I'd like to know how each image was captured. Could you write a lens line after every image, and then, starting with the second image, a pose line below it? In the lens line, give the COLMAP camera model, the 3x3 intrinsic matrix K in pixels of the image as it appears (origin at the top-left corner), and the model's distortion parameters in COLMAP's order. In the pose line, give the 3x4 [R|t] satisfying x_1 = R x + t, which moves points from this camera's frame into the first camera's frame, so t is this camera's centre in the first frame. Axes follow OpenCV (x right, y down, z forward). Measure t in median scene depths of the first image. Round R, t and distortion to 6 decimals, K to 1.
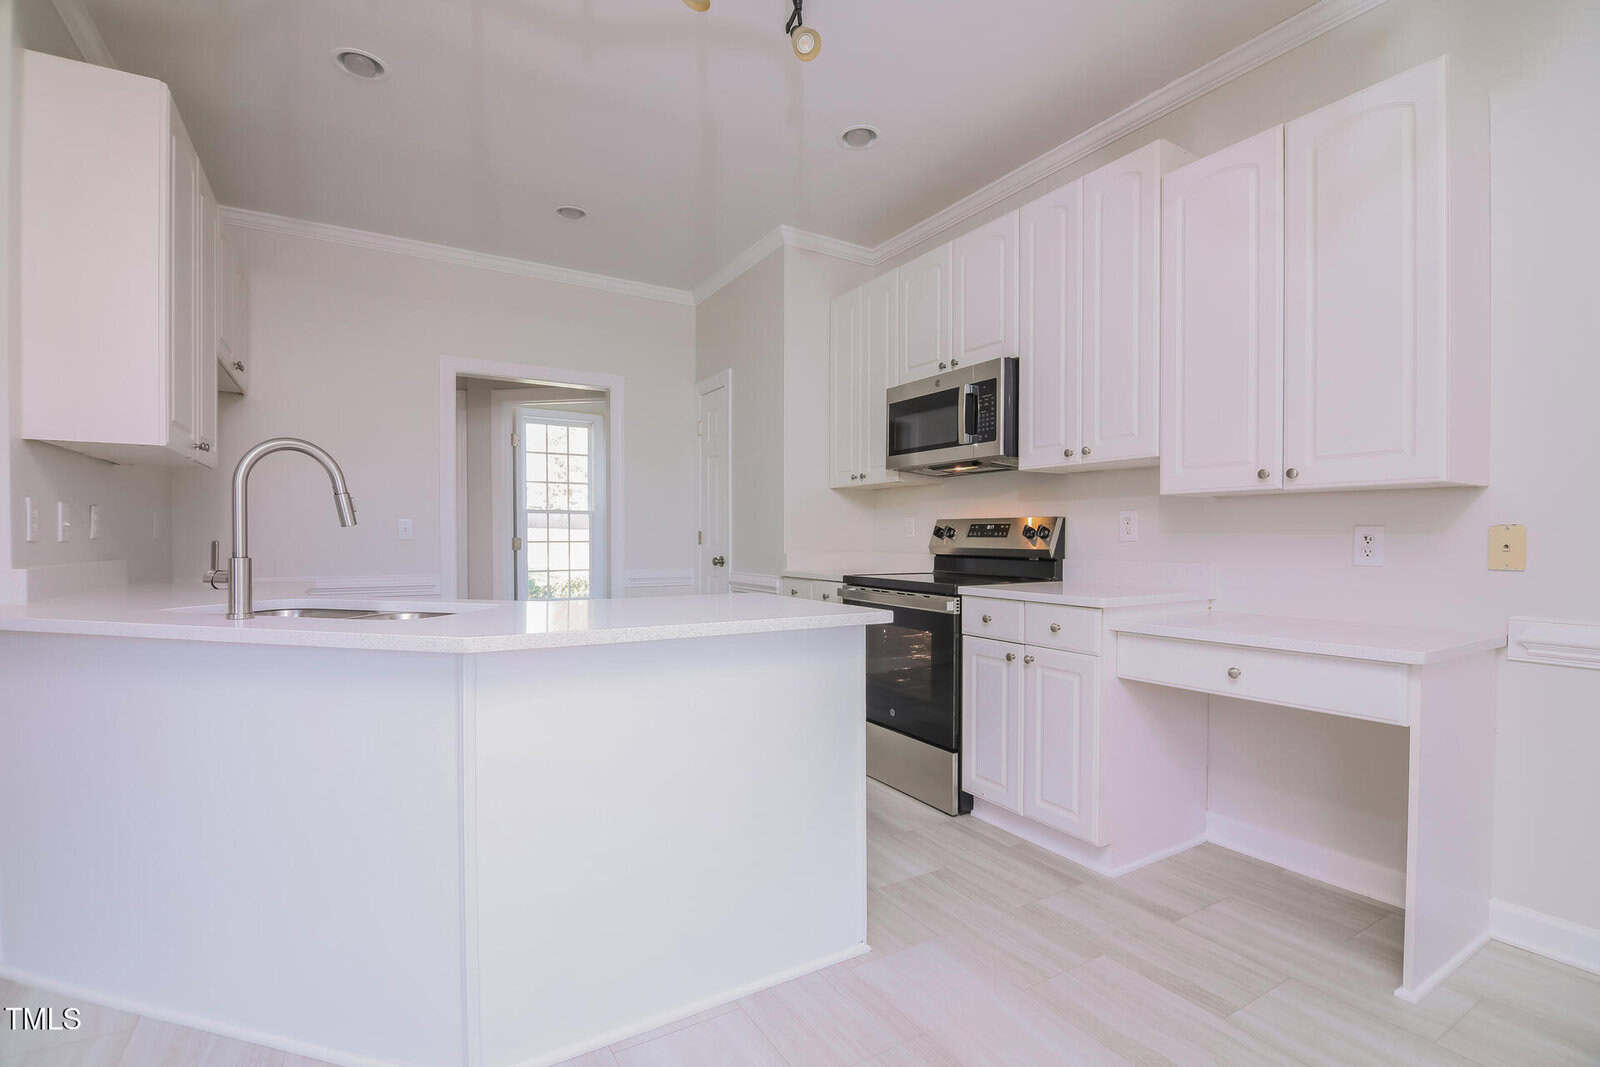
lens RADIAL K [[729.0, 0, 798.9], [0, 729.0, 532.0], [0, 0, 1]] dist [-0.013235, -0.000704]
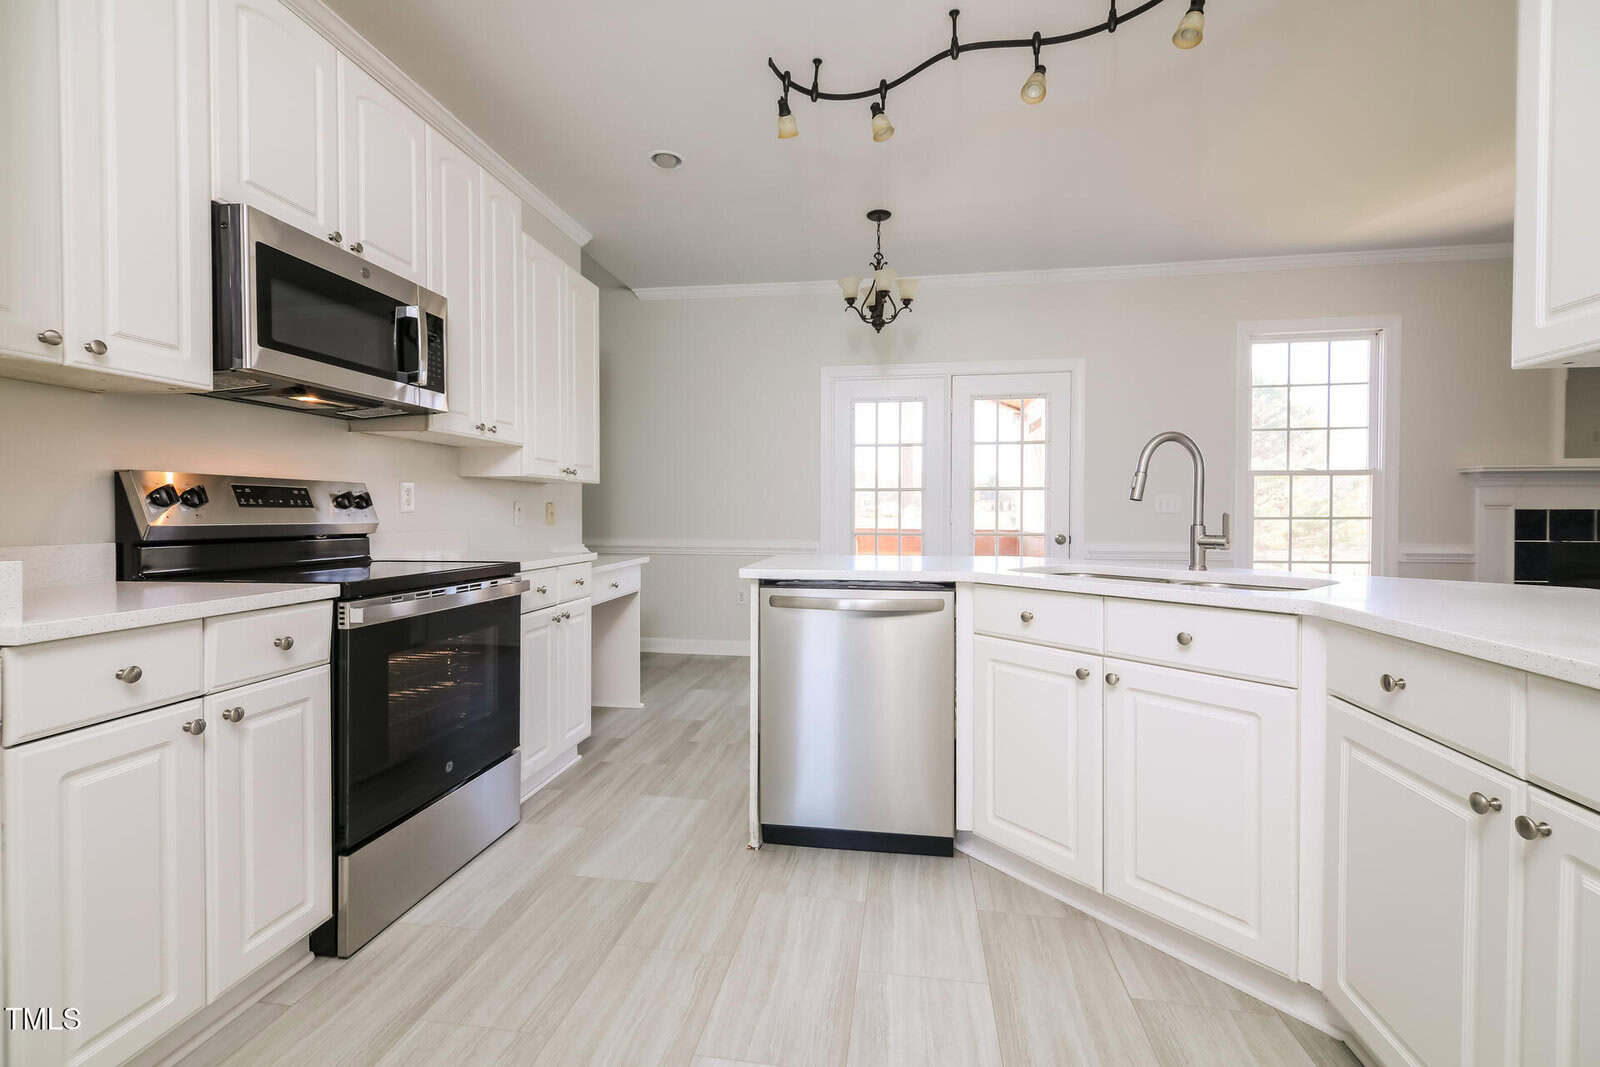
lens RADIAL K [[729.0, 0, 794.0], [0, 729.0, 526.7], [0, 0, 1]] dist [-0.013235, -0.000704]
pose [[-0.769267, -0.008448, 0.638871, -0.820790], [0.001562, 0.999885, 0.015103, 0.025327], [-0.638925, 0.012616, -0.769166, 1.972593]]
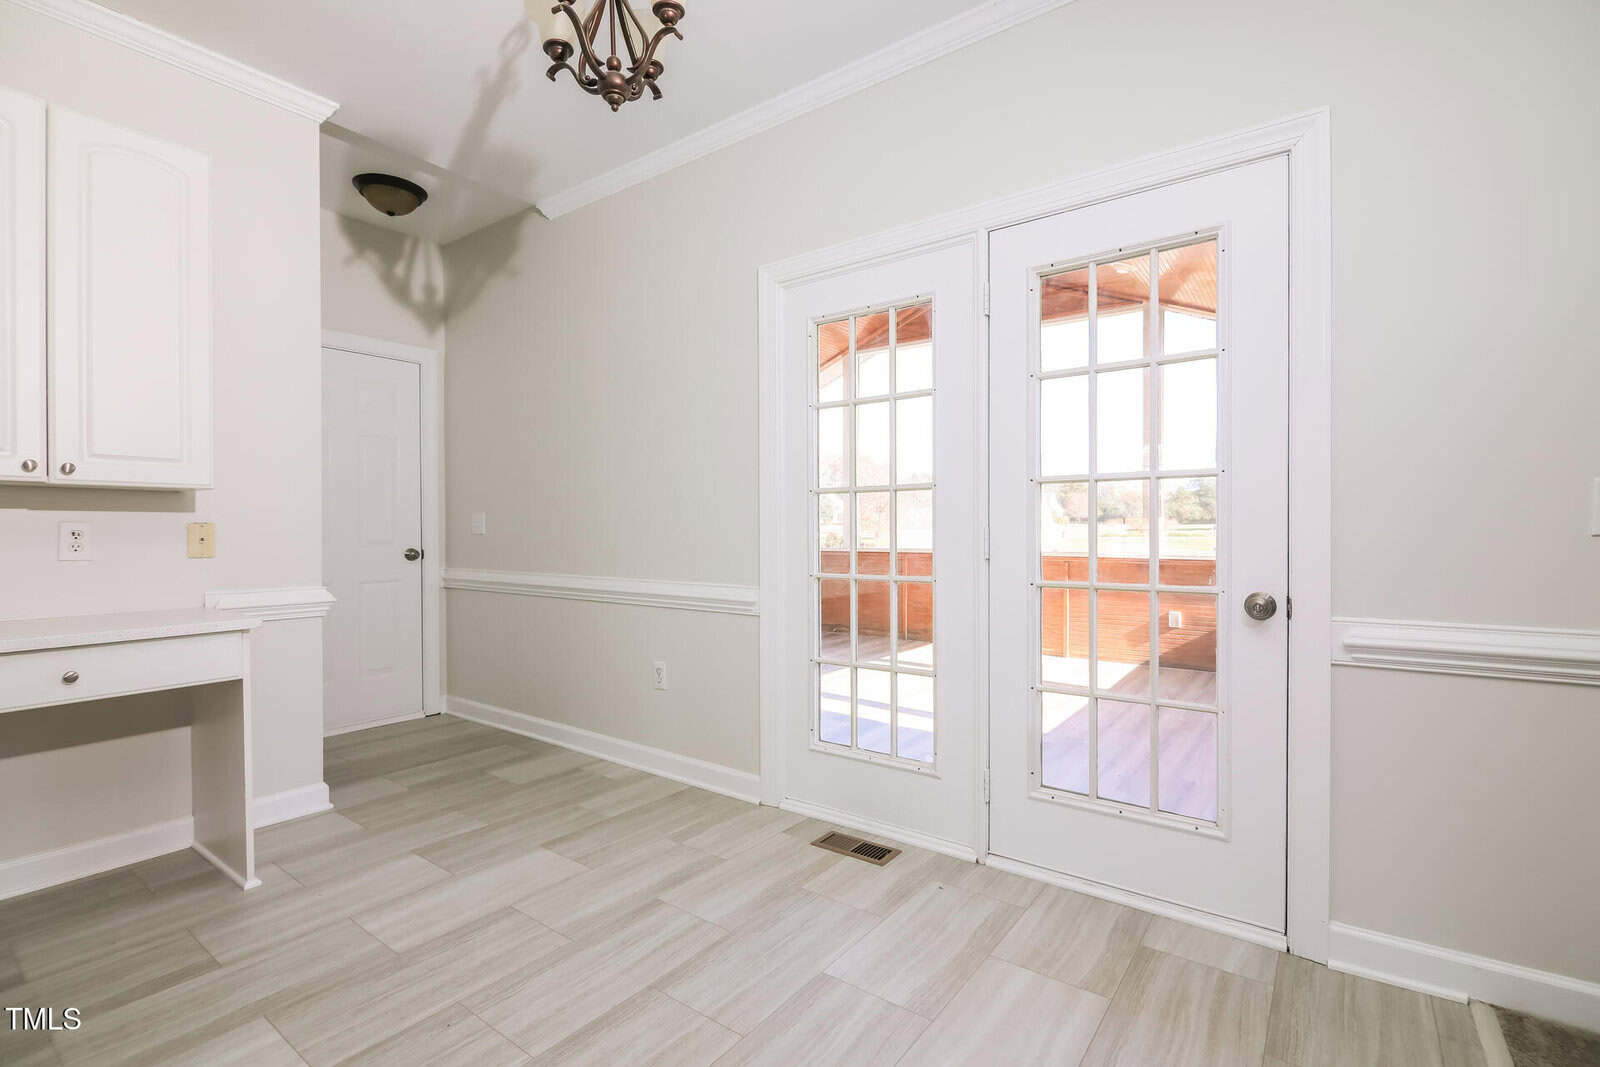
lens RADIAL K [[729.0, 0, 803.4], [0, 729.0, 535.6], [0, 0, 1]] dist [-0.013235, -0.000704]
pose [[-0.386914, -0.008048, 0.922081, -0.581941], [0.003275, 0.999944, 0.010102, 0.004447], [-0.922110, 0.006929, -0.386866, 0.451630]]
